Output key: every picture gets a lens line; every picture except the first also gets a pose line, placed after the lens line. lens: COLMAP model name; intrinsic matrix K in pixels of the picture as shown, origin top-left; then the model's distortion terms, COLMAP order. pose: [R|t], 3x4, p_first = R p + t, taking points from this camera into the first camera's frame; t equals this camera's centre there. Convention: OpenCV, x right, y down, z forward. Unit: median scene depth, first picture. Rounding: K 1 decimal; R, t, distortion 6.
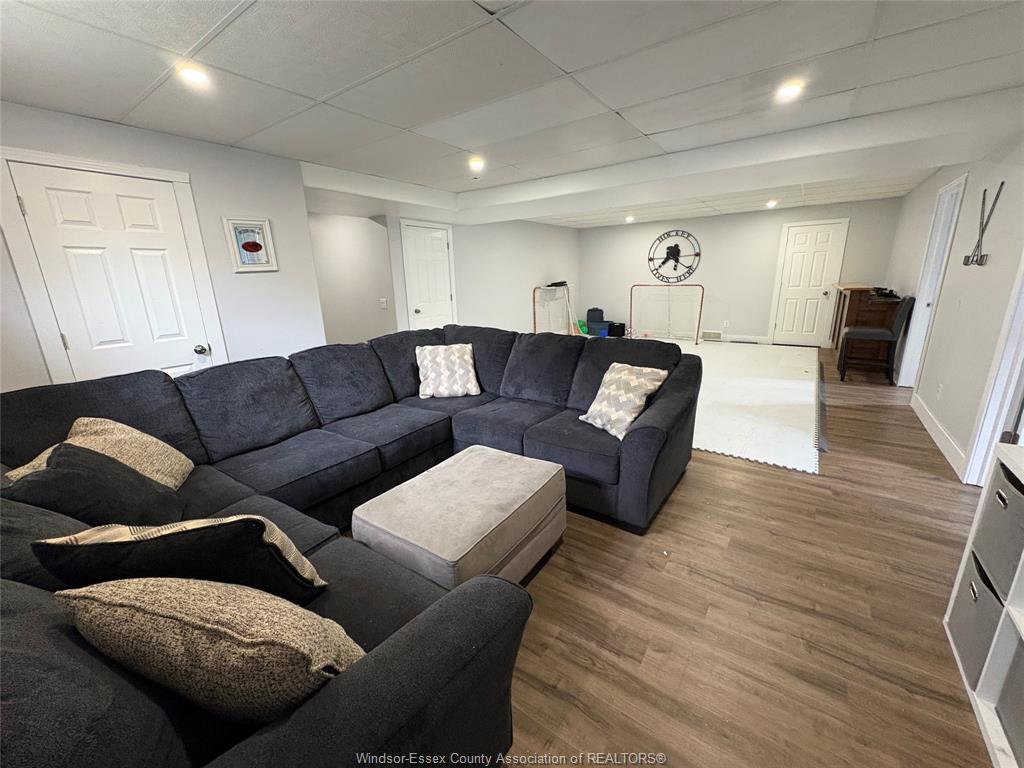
lens RADIAL K [[406.7, 0, 511.4], [0, 406.7, 384.2], [0, 0, 1]] dist [0.002650, -0.000395]
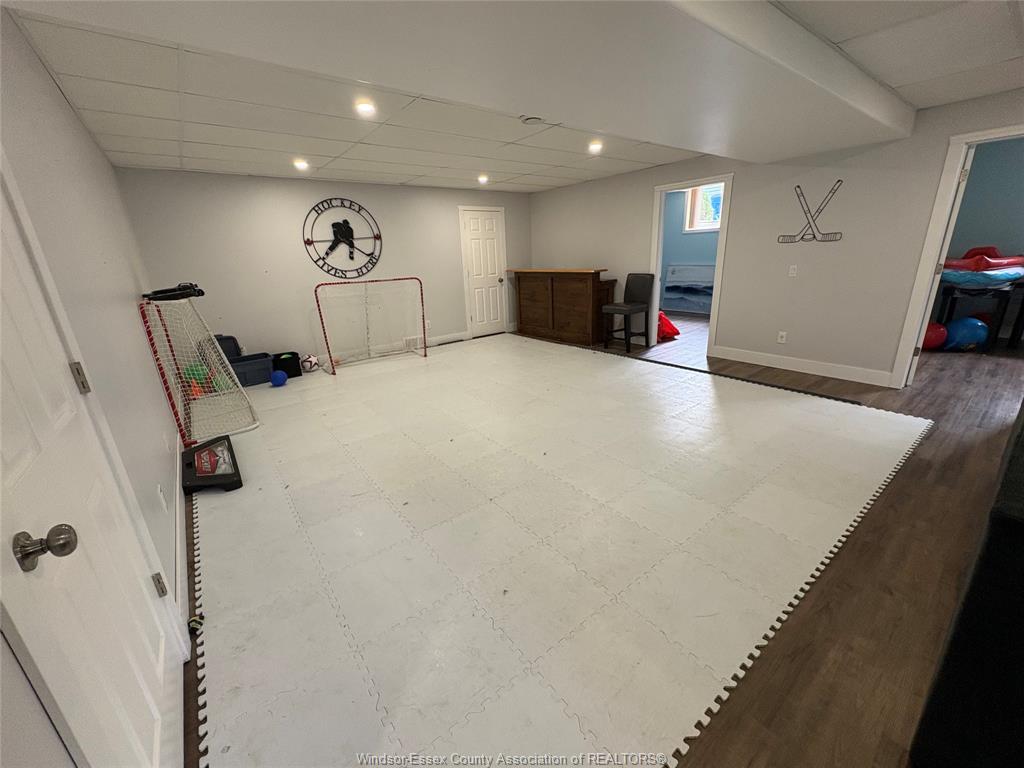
lens RADIAL K [[406.7, 0, 511.1], [0, 406.7, 384.4], [0, 0, 1]] dist [0.002650, -0.000395]
pose [[0.285214, -0.279063, 0.916939, -0.200269], [0.280462, 0.939101, 0.198570, -0.146810], [-0.916512, 0.200531, 0.346112, 0.571348]]
